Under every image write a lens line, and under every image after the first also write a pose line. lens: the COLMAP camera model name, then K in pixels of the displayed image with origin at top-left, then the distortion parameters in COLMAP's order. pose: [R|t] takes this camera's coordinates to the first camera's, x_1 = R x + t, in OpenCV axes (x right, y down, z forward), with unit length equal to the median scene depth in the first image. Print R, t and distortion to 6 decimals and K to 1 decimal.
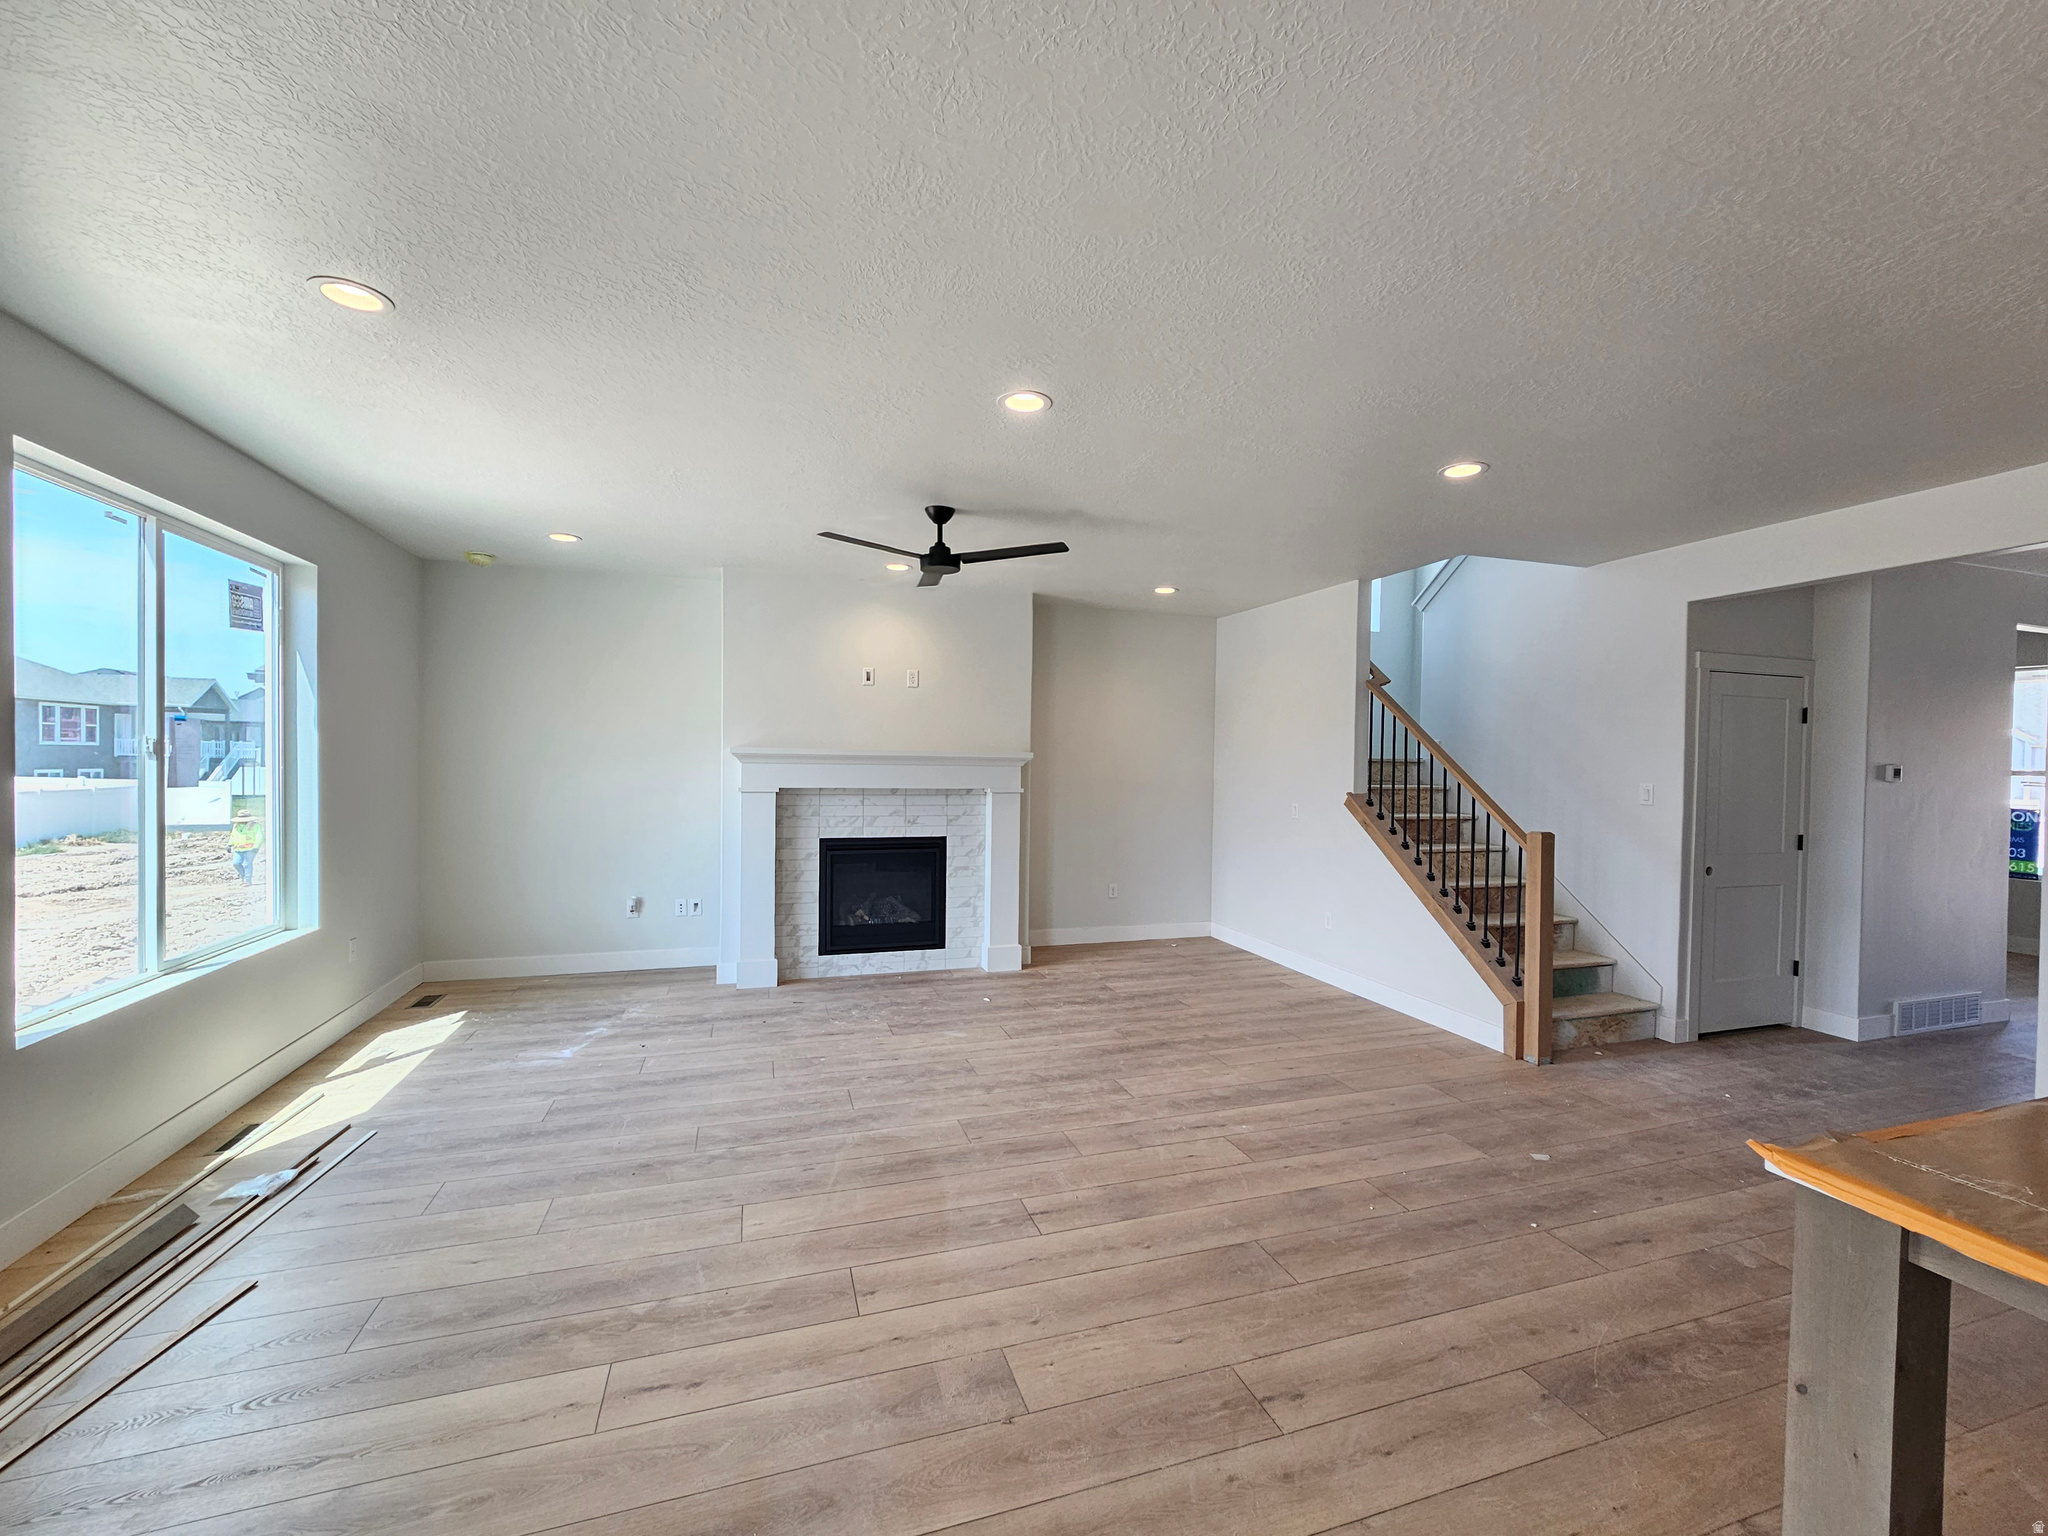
lens RADIAL K [[849.4, 0, 1035.3], [0, 849.4, 771.8], [0, 0, 1]] dist [0.002368, -0.000249]
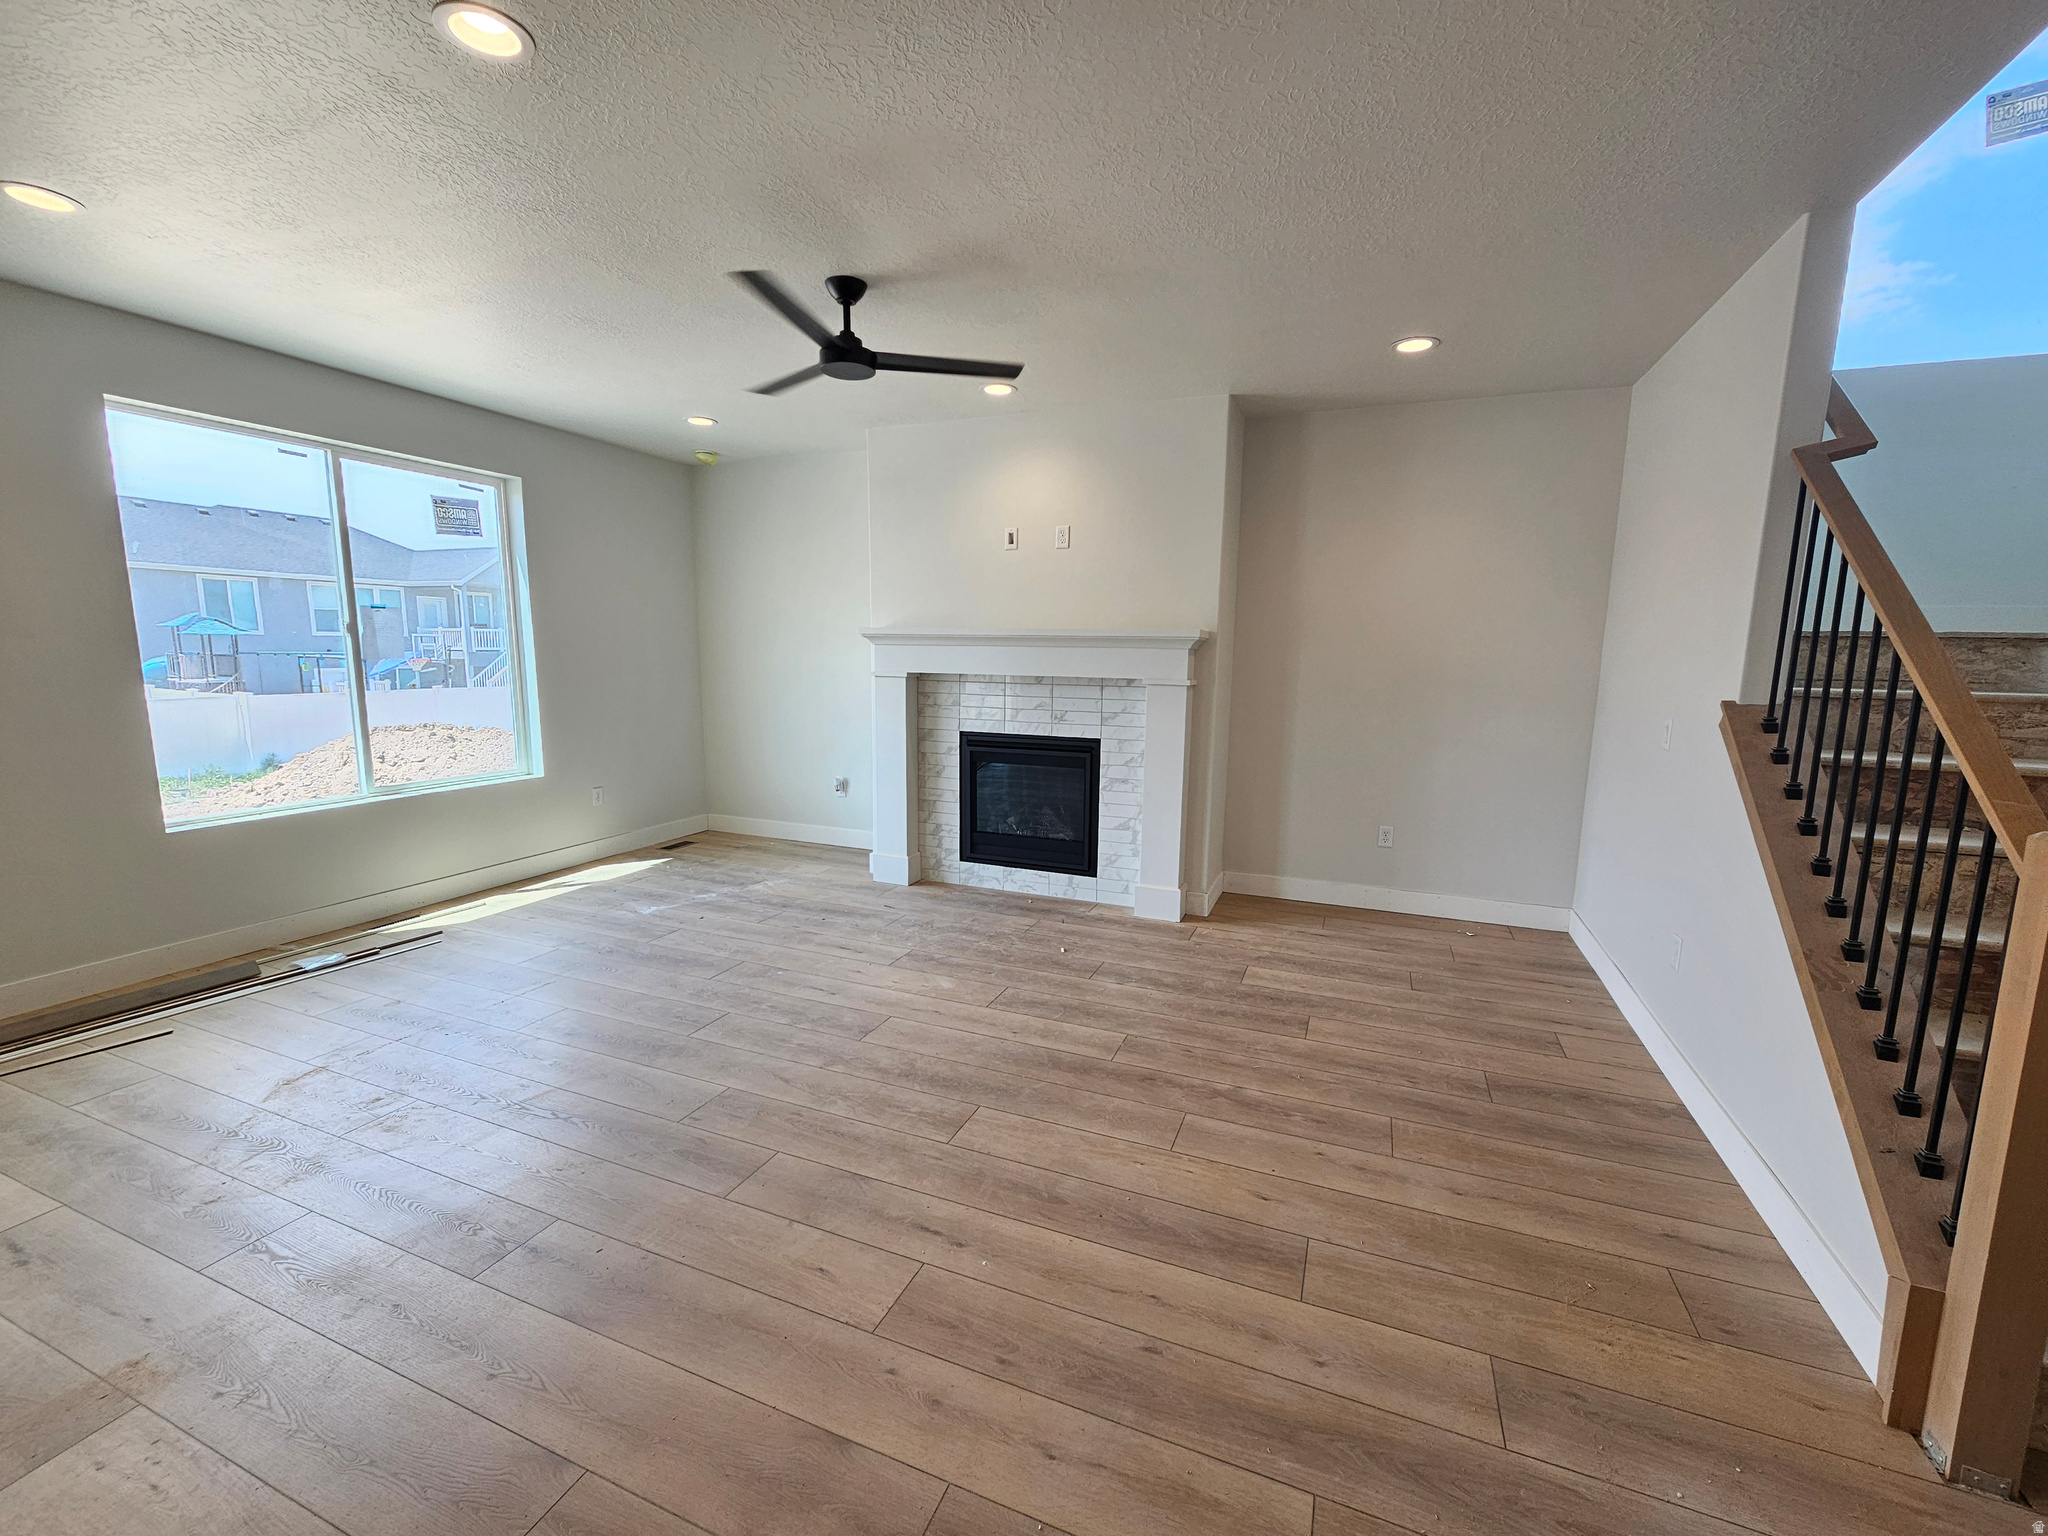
lens RADIAL K [[849.4, 0, 1028.2], [0, 849.4, 770.2], [0, 0, 1]] dist [0.002368, -0.000249]
pose [[0.759960, 0.090003, -0.643709, 0.388244], [-0.012798, 0.992246, 0.123626, 0.008889], [0.649844, -0.085713, 0.755219, 0.390139]]
